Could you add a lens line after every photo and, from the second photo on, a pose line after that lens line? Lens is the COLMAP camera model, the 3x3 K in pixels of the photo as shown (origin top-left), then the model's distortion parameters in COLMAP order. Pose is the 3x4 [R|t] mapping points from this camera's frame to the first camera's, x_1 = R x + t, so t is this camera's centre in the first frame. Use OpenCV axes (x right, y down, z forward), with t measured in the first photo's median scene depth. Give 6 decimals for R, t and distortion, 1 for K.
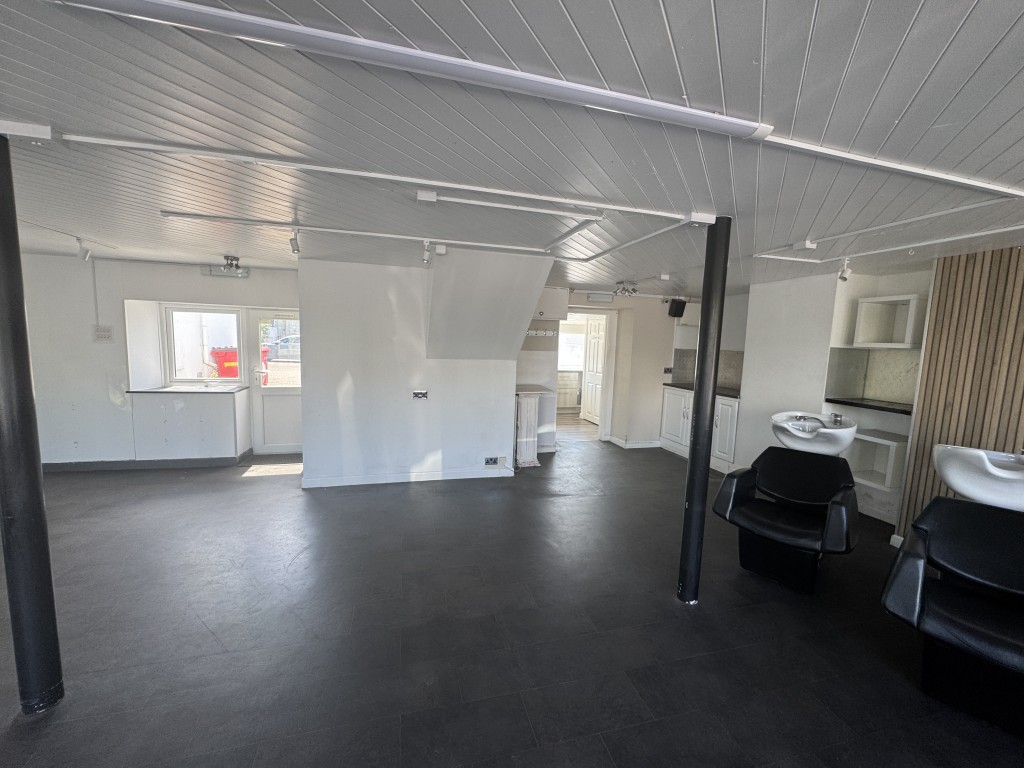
lens RADIAL K [[409.5, 0, 510.8], [0, 409.5, 384.0], [0, 0, 1]] dist [-0.001779, 0.000391]
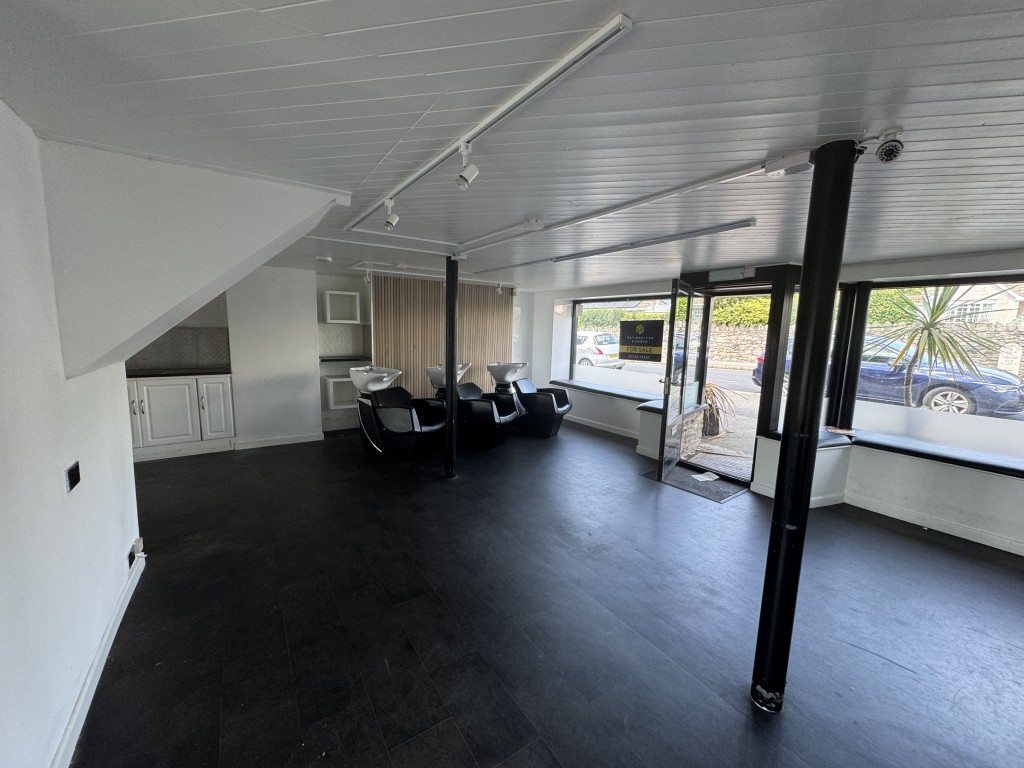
lens RADIAL K [[409.5, 0, 510.8], [0, 409.5, 384.0], [0, 0, 1]] dist [-0.001779, 0.000391]
pose [[-0.326499, -0.168514, 0.930055, -0.907077], [0.071716, 0.976726, 0.202146, -0.139946], [-0.942473, 0.132700, -0.306815, 0.957079]]
